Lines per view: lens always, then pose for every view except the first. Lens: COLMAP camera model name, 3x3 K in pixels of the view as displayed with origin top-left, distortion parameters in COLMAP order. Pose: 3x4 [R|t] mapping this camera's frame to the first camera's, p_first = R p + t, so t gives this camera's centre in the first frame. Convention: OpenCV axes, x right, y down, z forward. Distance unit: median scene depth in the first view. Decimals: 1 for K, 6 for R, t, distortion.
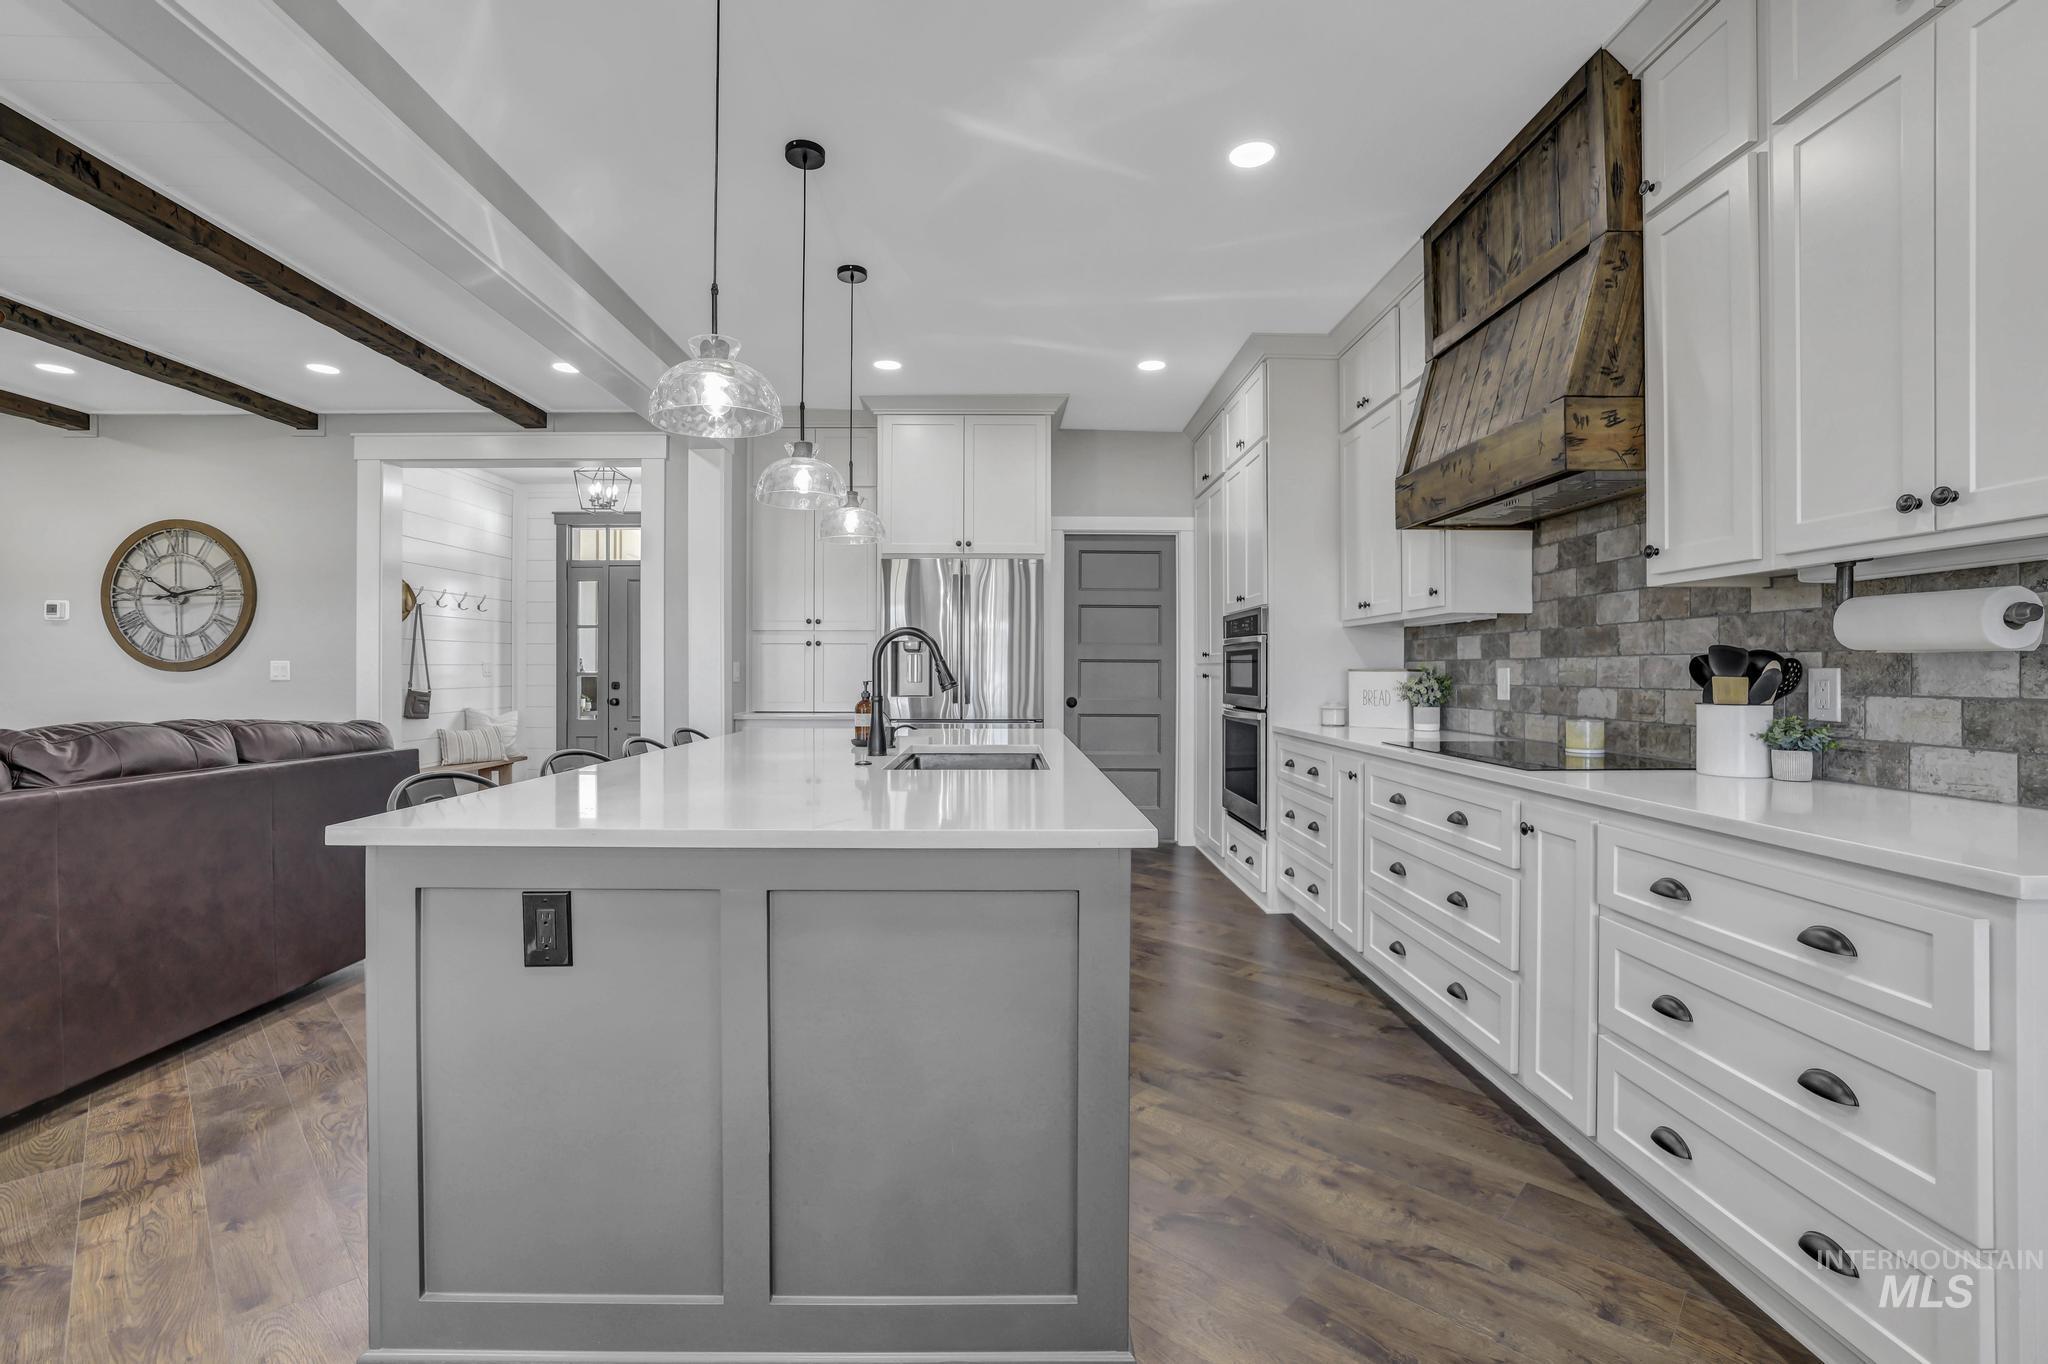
lens RADIAL K [[904.3, 0, 1007.9], [0, 904.3, 668.5], [0, 0, 1]] dist [-0.052470, 0.021771]
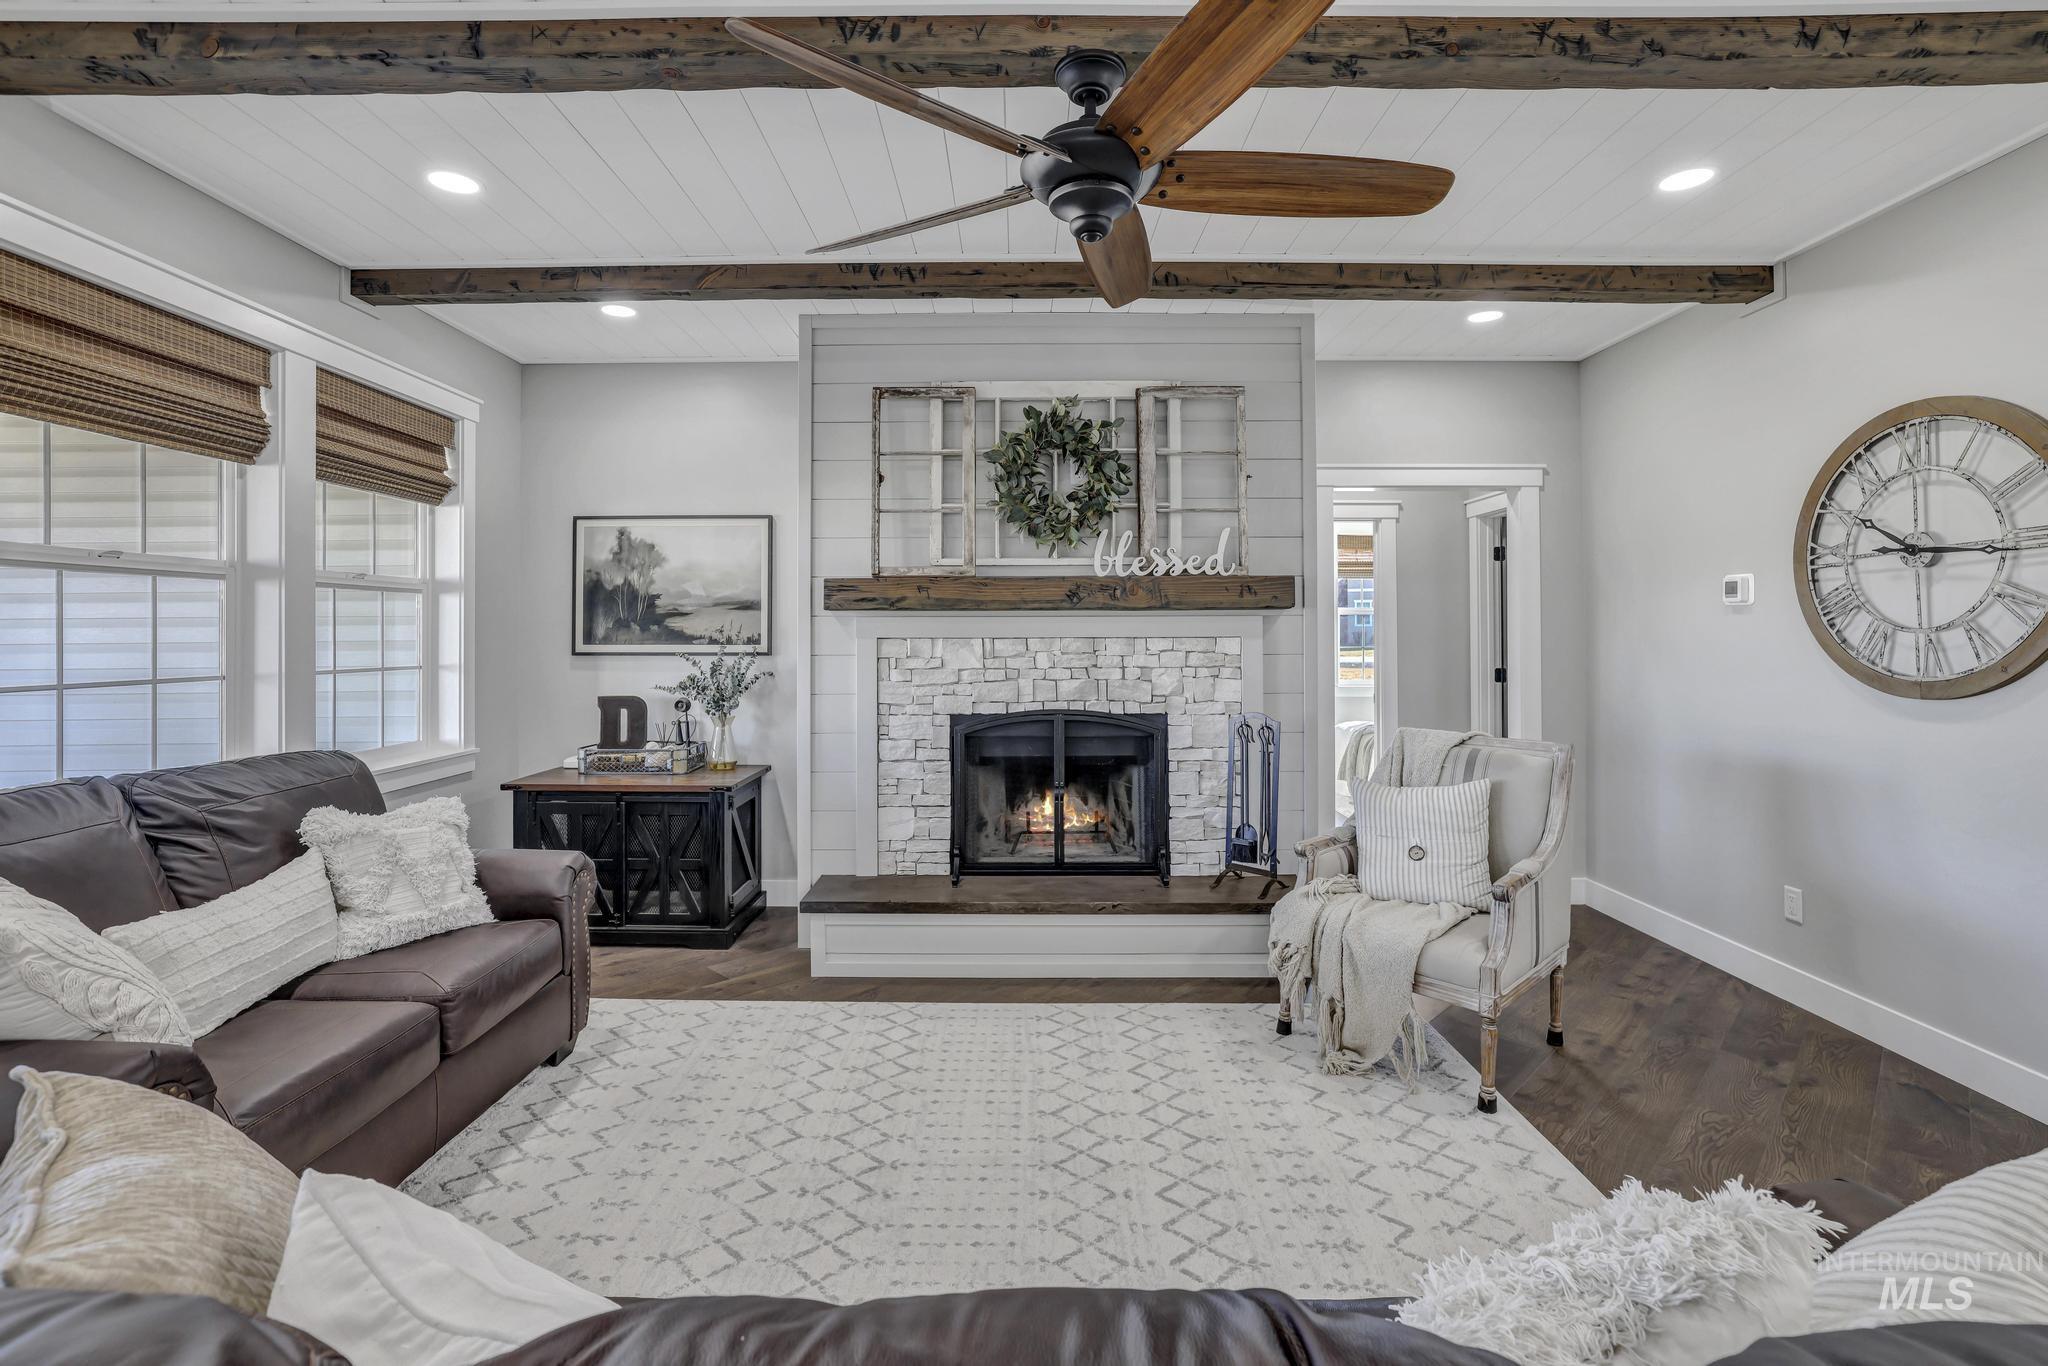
lens RADIAL K [[936.3, 0, 1013.0], [0, 936.3, 627.7], [0, 0, 1]] dist [-0.040839, 0.018110]
pose [[-0.013846, -0.005660, -0.999888, -0.404829], [0.003817, 0.999976, -0.005713, -0.036799], [0.999897, -0.003896, -0.013824, 0.477511]]
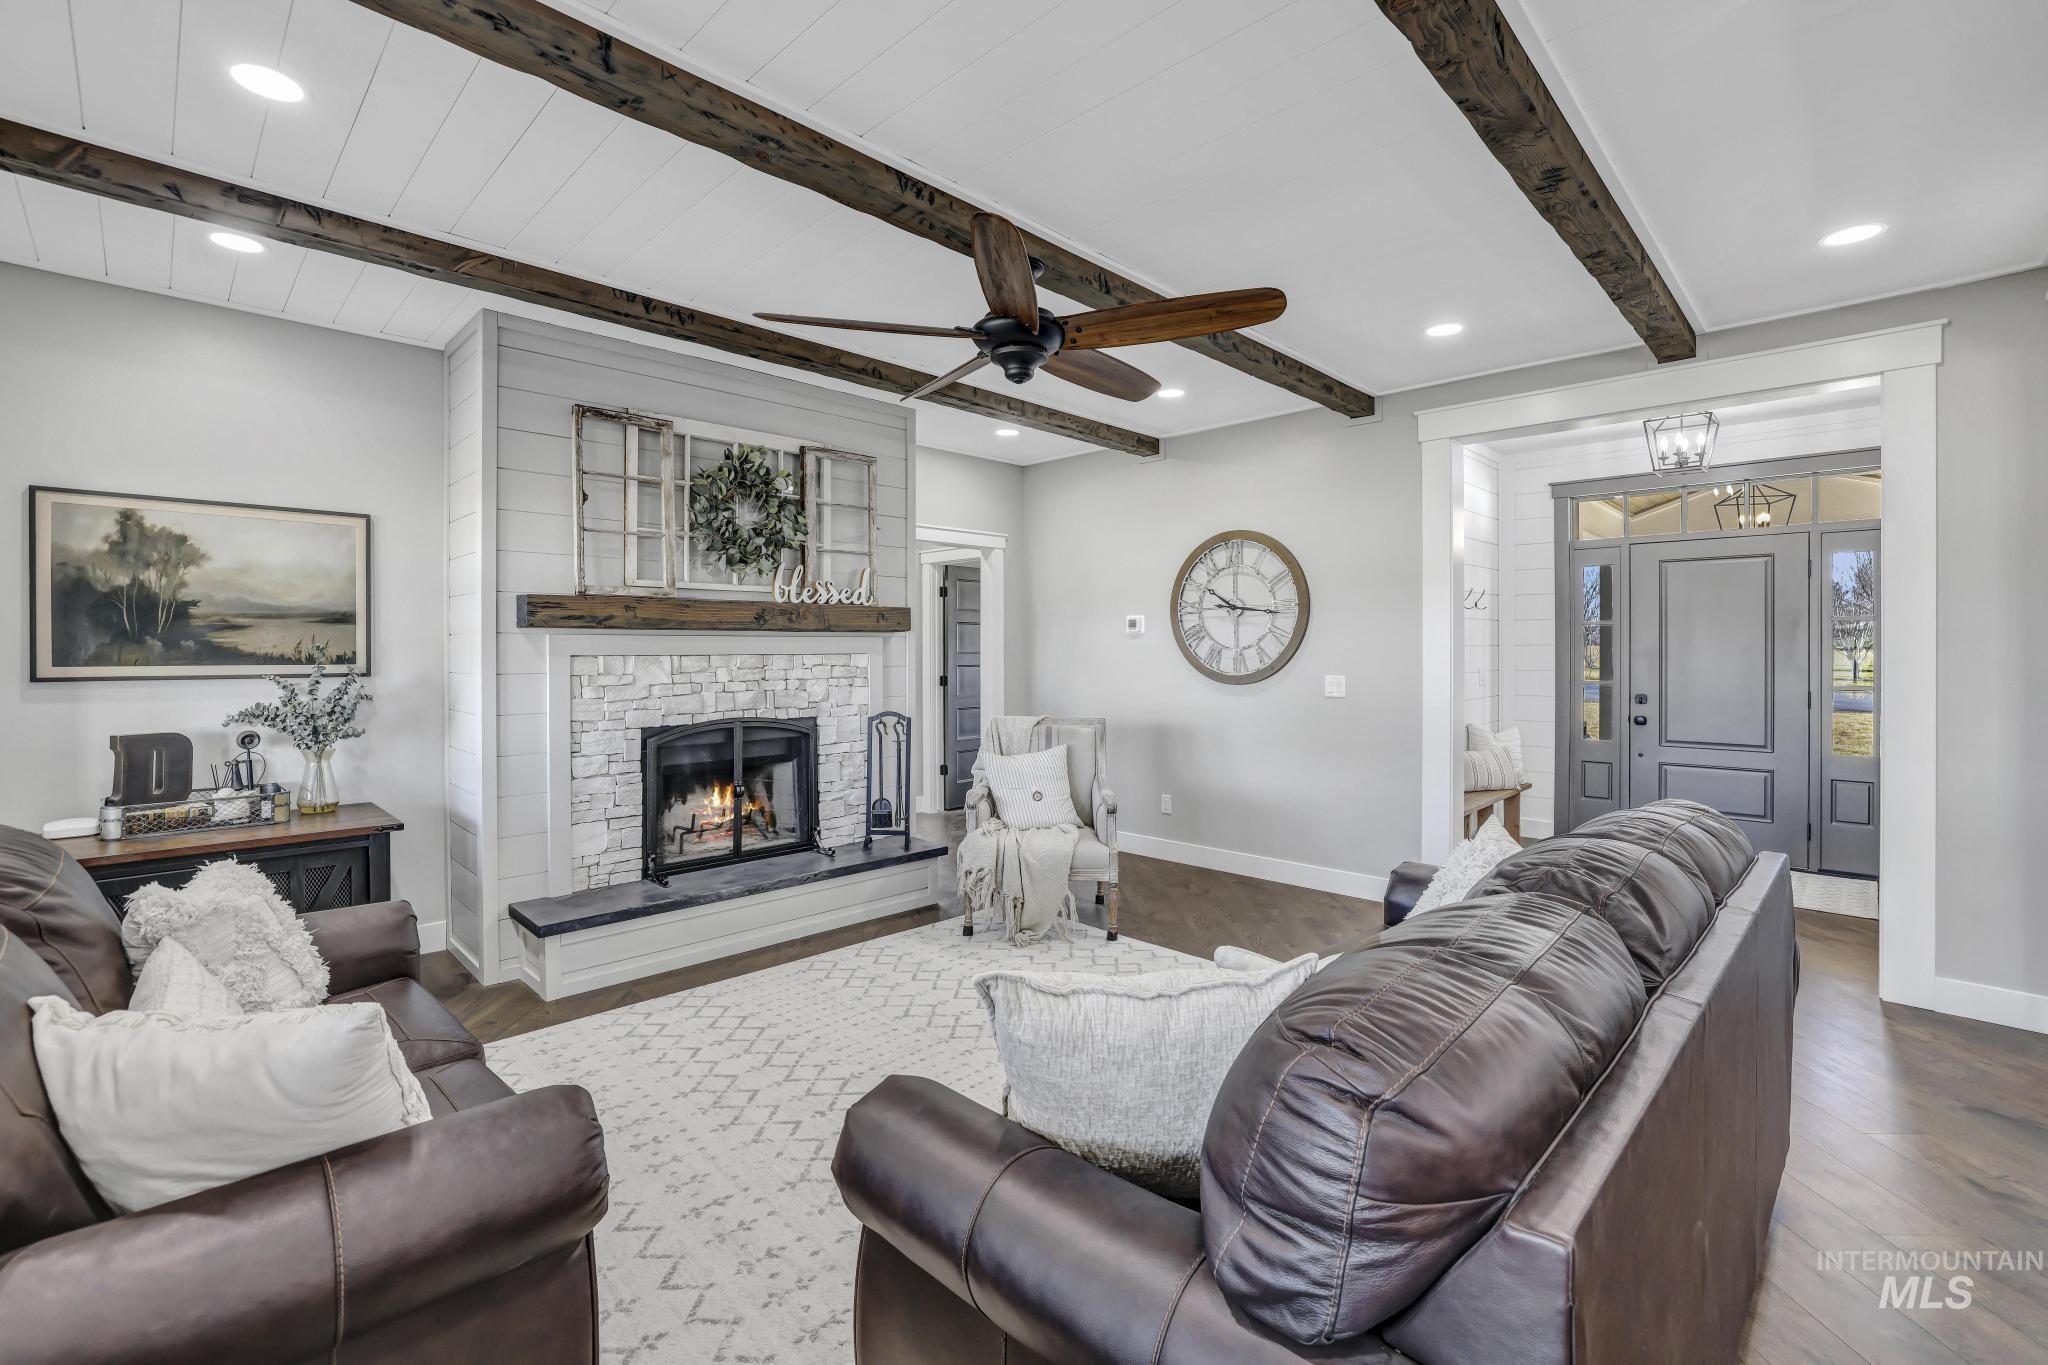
lens RADIAL K [[890.6, 0, 991.4], [0, 890.6, 656.7], [0, 0, 1]] dist [-0.039961, 0.020456]
pose [[0.688685, 0.007492, -0.725022, -0.409697], [0.001505, 0.999930, 0.011761, -0.040241], [0.725059, -0.009191, 0.688625, 0.111757]]
